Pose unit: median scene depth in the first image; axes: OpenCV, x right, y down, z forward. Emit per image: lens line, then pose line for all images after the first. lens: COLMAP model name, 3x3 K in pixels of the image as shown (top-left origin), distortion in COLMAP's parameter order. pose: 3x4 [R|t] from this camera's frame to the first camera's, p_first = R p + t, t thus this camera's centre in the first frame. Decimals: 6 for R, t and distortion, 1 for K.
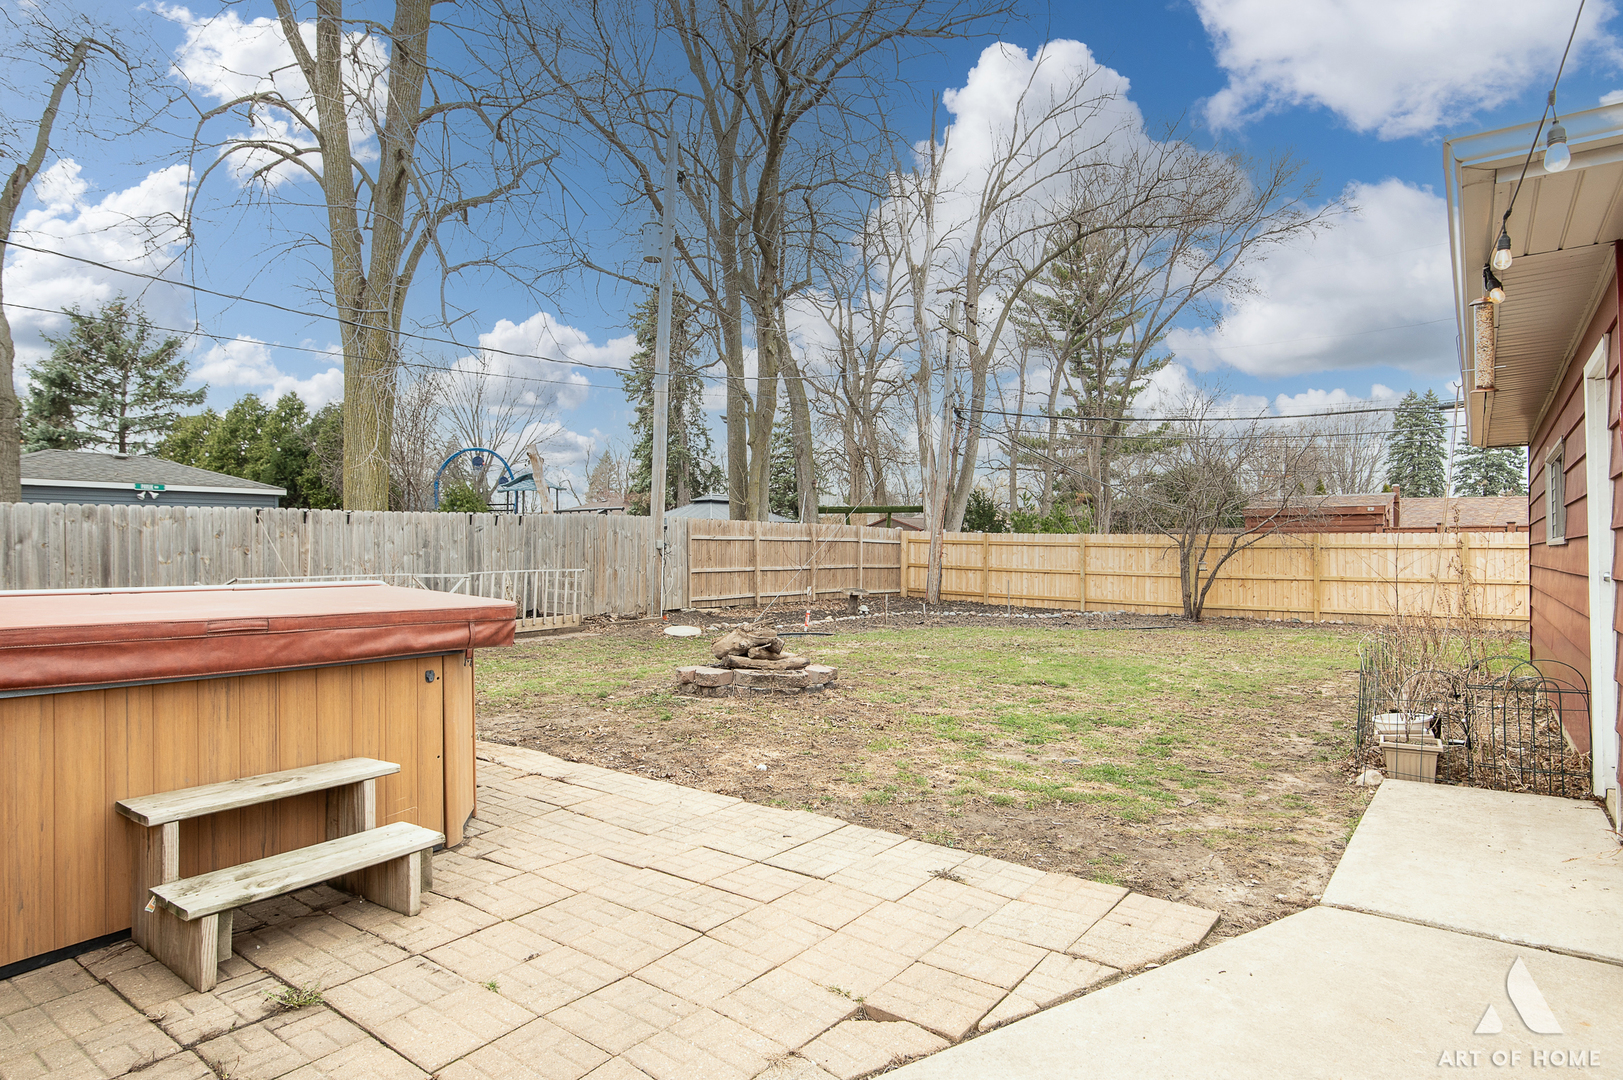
lens RADIAL K [[884.5, 0, 808.7], [0, 884.5, 543.2], [0, 0, 1]] dist [-0.004644, -0.002050]
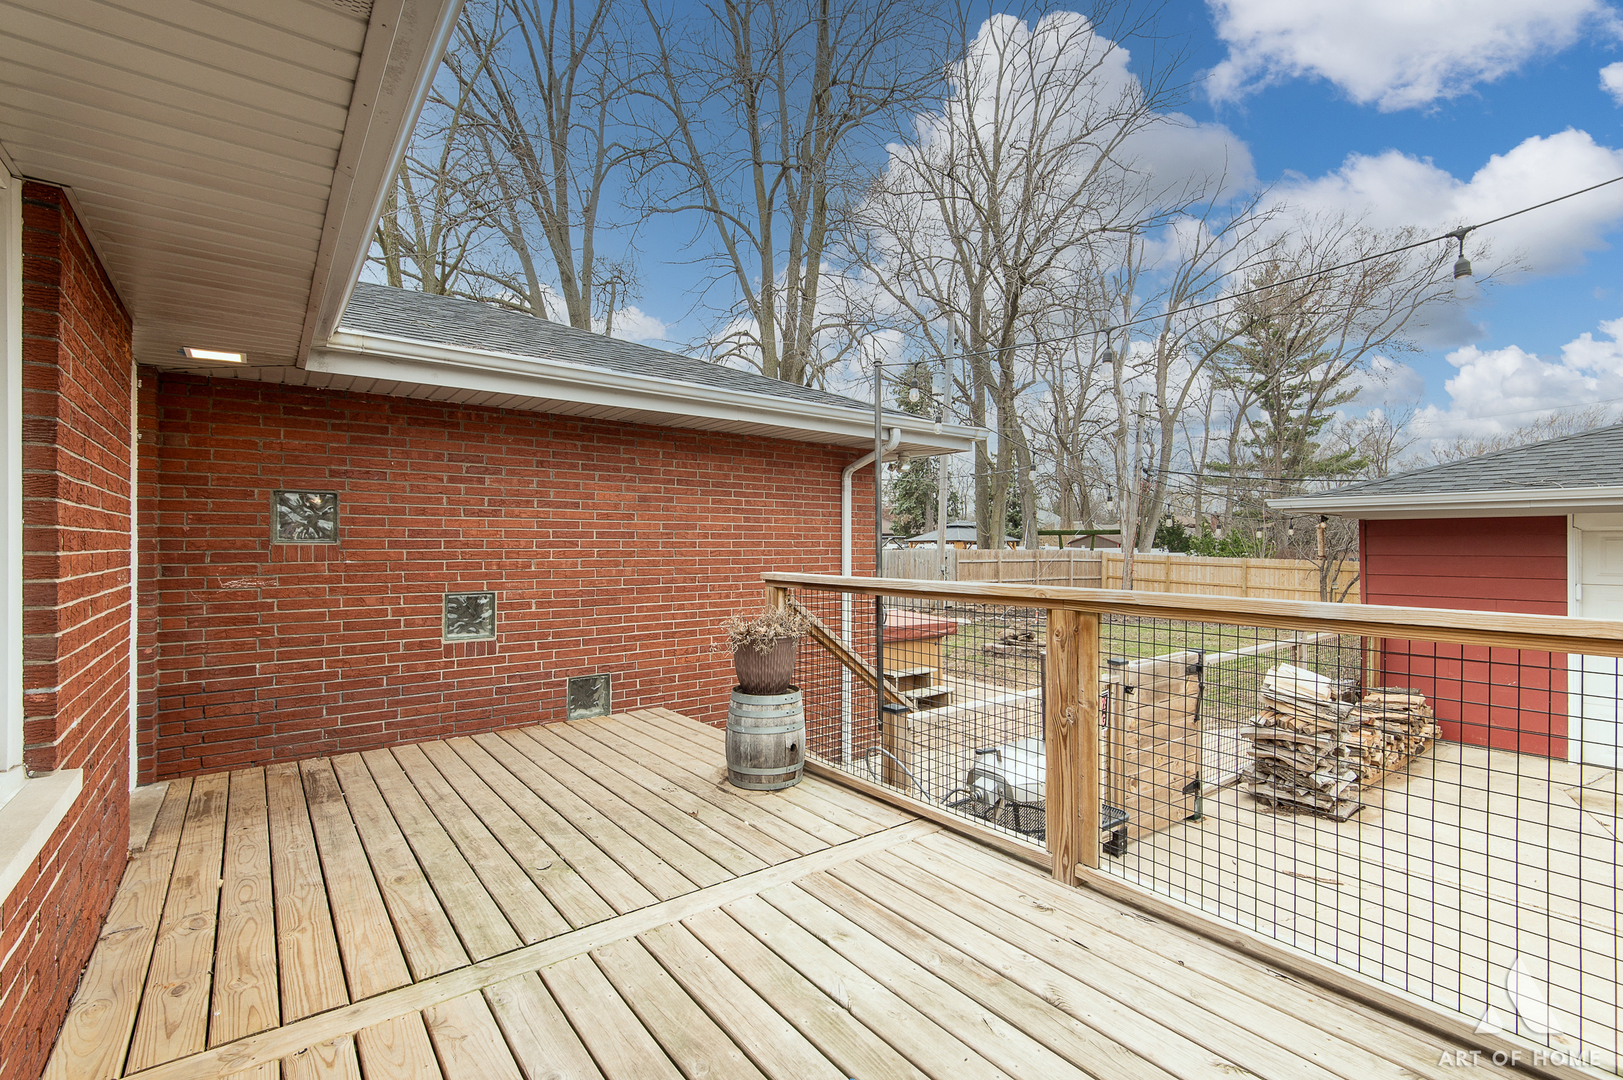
lens RADIAL K [[732.4, 0, 813.1], [0, 732.4, 545.8], [0, 0, 1]] dist [0.015595, -0.005509]
pose [[0.962461, 0.002889, -0.271405, -0.018780], [-0.000758, 0.999968, 0.007958, -0.030845], [0.271419, -0.007454, 0.962432, -0.224829]]
